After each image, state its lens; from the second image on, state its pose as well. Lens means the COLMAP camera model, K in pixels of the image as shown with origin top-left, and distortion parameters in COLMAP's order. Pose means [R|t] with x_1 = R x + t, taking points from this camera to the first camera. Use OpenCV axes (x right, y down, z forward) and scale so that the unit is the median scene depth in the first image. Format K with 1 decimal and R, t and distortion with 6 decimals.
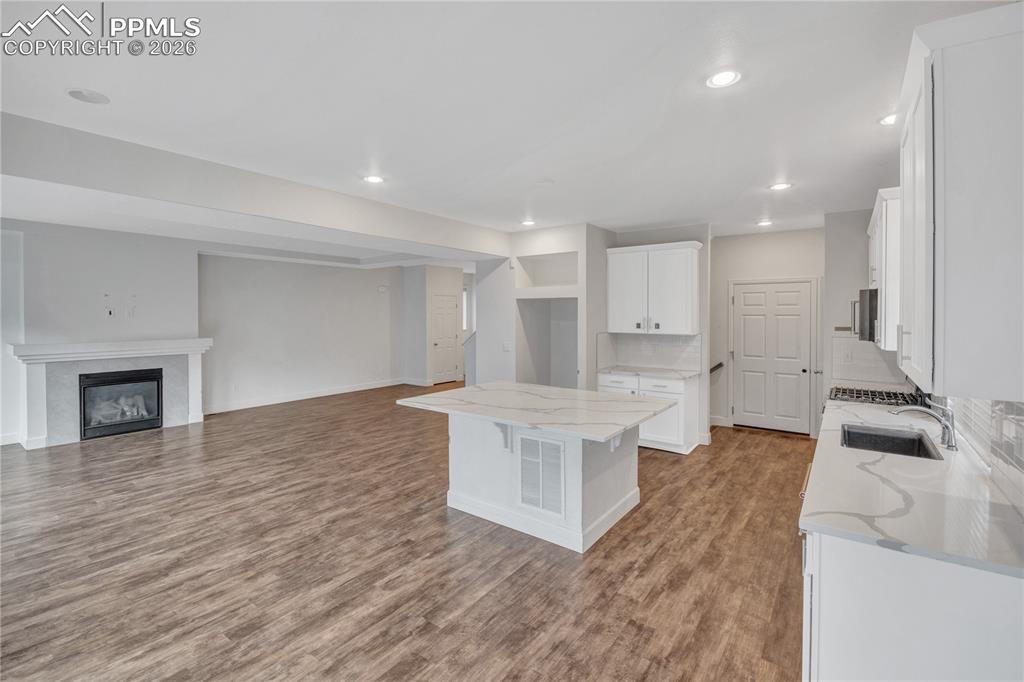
lens RADIAL K [[466.9, 0, 499.3], [0, 466.9, 322.6], [0, 0, 1]] dist [0.023738, -0.022834]
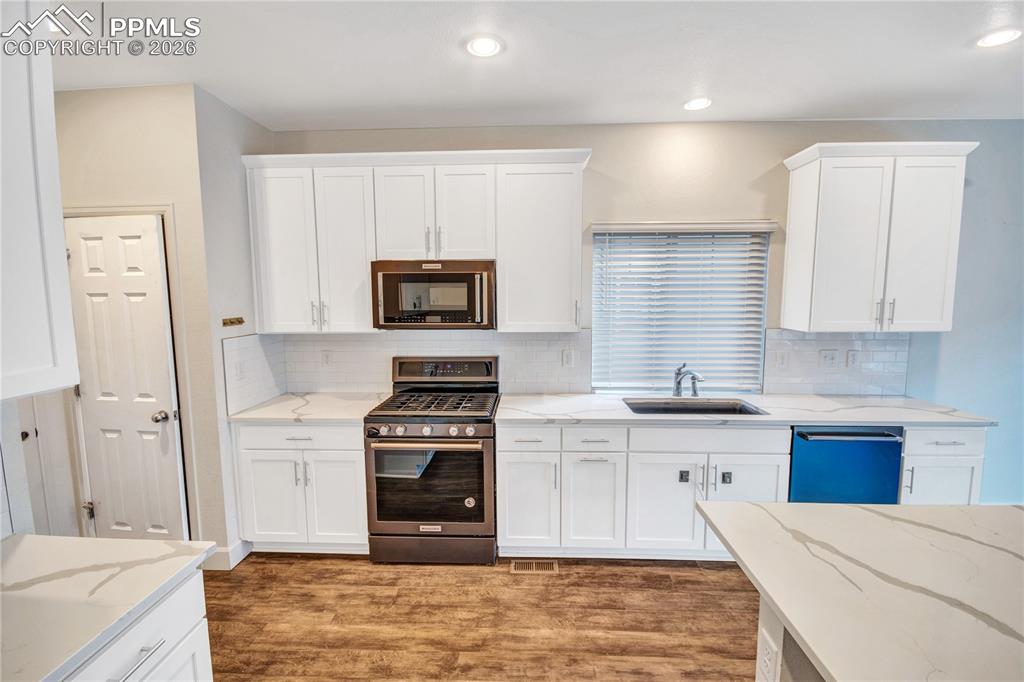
lens RADIAL K [[474.8, 0, 512.0], [0, 474.8, 341.0], [0, 0, 1]] dist [-0.000970, -0.000255]
pose [[-0.552916, -0.085945, 0.828793, 0.086121], [0.019941, 0.993017, 0.116278, -0.020632], [-0.832999, 0.080819, -0.547341, 0.953249]]
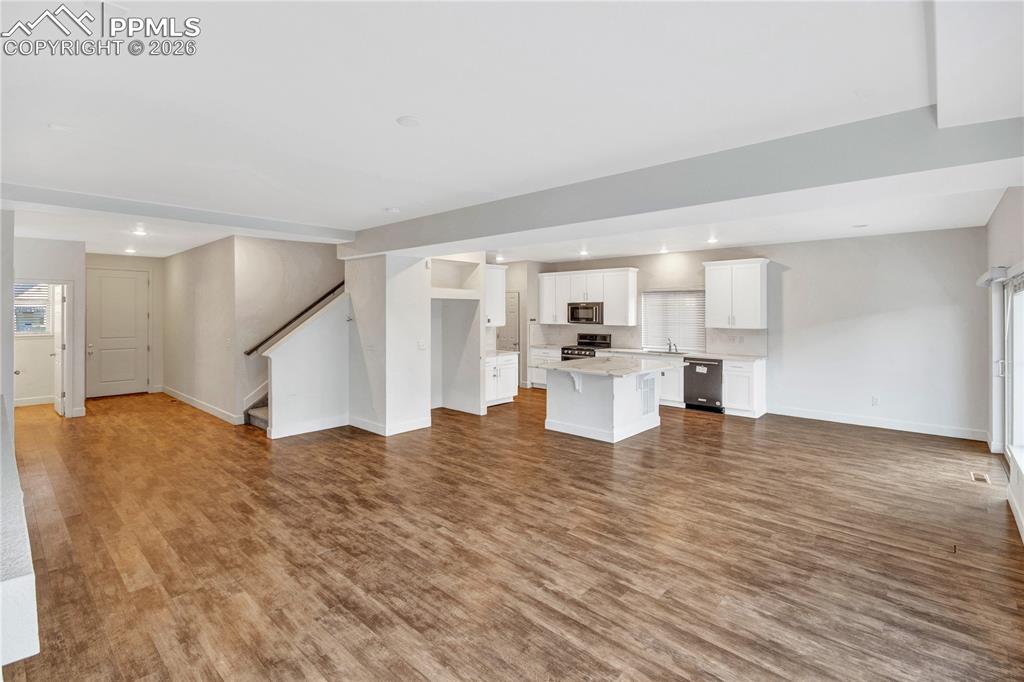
lens RADIAL K [[463.2, 0, 514.0], [0, 463.2, 309.0], [0, 0, 1]] dist [0.002915, 0.000456]
pose [[0.081889, 0.006030, 0.996623, -1.136410], [0.016301, 0.999840, -0.007389, -0.018115], [-0.996508, 0.016851, 0.081777, 0.847461]]
